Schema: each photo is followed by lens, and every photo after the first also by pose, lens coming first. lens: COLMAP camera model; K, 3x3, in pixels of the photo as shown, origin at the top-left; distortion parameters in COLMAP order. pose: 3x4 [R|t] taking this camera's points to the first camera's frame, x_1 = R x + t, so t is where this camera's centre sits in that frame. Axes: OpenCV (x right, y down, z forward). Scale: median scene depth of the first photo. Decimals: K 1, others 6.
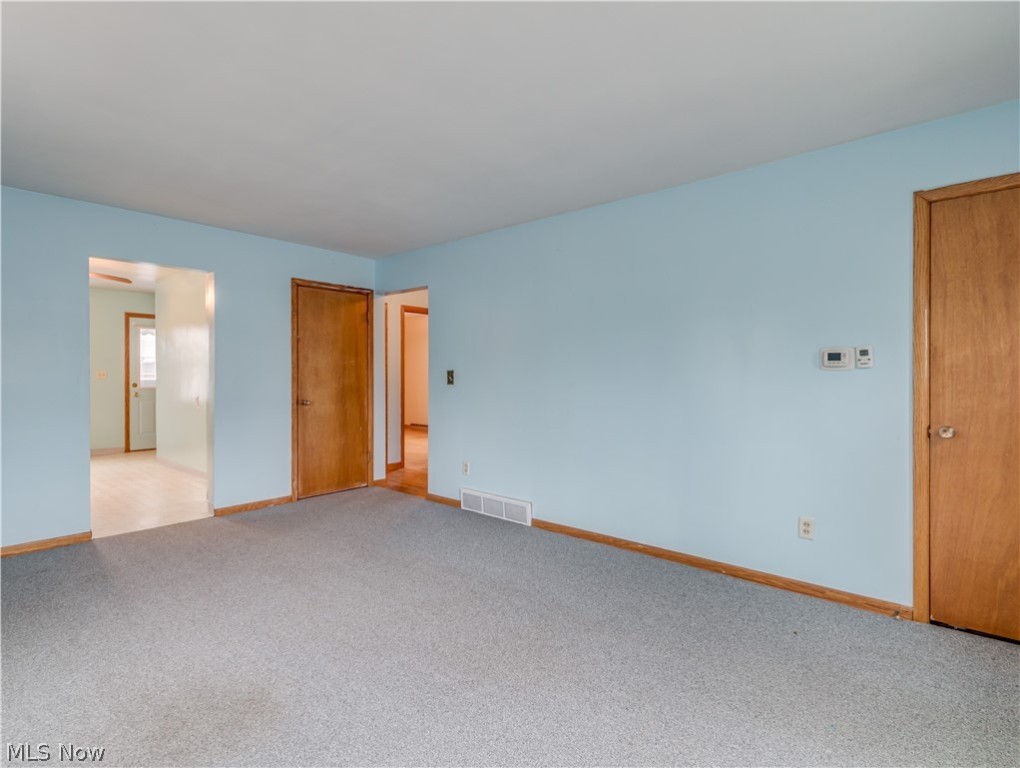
lens RADIAL K [[515.8, 0, 511.8], [0, 515.8, 379.7], [0, 0, 1]] dist [0.001640, -0.003365]
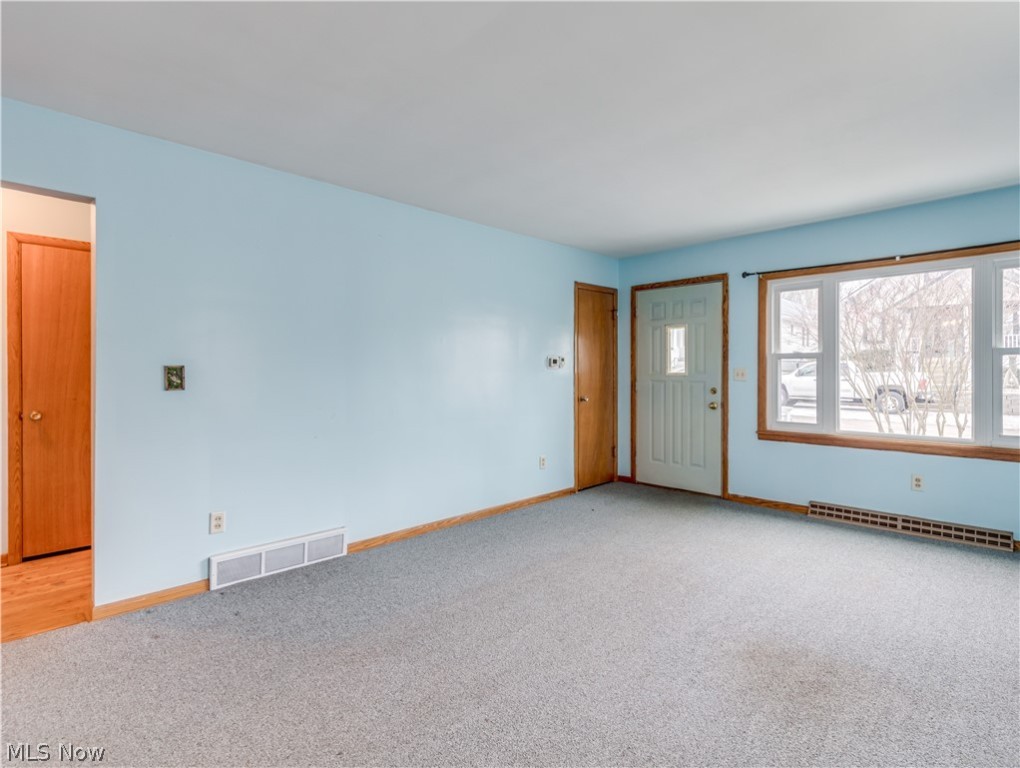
lens RADIAL K [[515.8, 0, 524.6], [0, 515.8, 371.3], [0, 0, 1]] dist [0.001640, -0.003365]
pose [[0.058755, -0.005937, 0.998255, -0.663837], [0.008152, 0.999952, 0.005468, -0.011637], [-0.998239, 0.007817, 0.058801, 0.566586]]
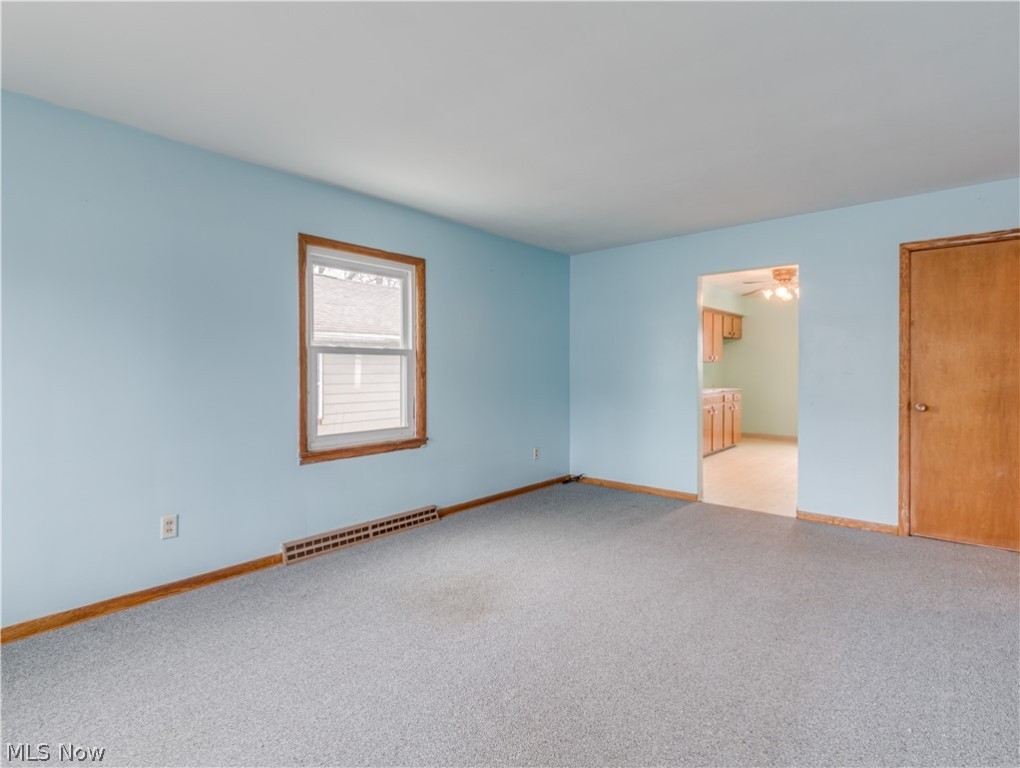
lens RADIAL K [[515.8, 0, 519.0], [0, 515.8, 379.5], [0, 0, 1]] dist [0.001640, -0.003365]
pose [[0.006696, 0.018860, -0.999800, 0.337127], [-0.008400, 0.999788, 0.018803, -0.005211], [0.999942, 0.008272, 0.006853, 0.427287]]
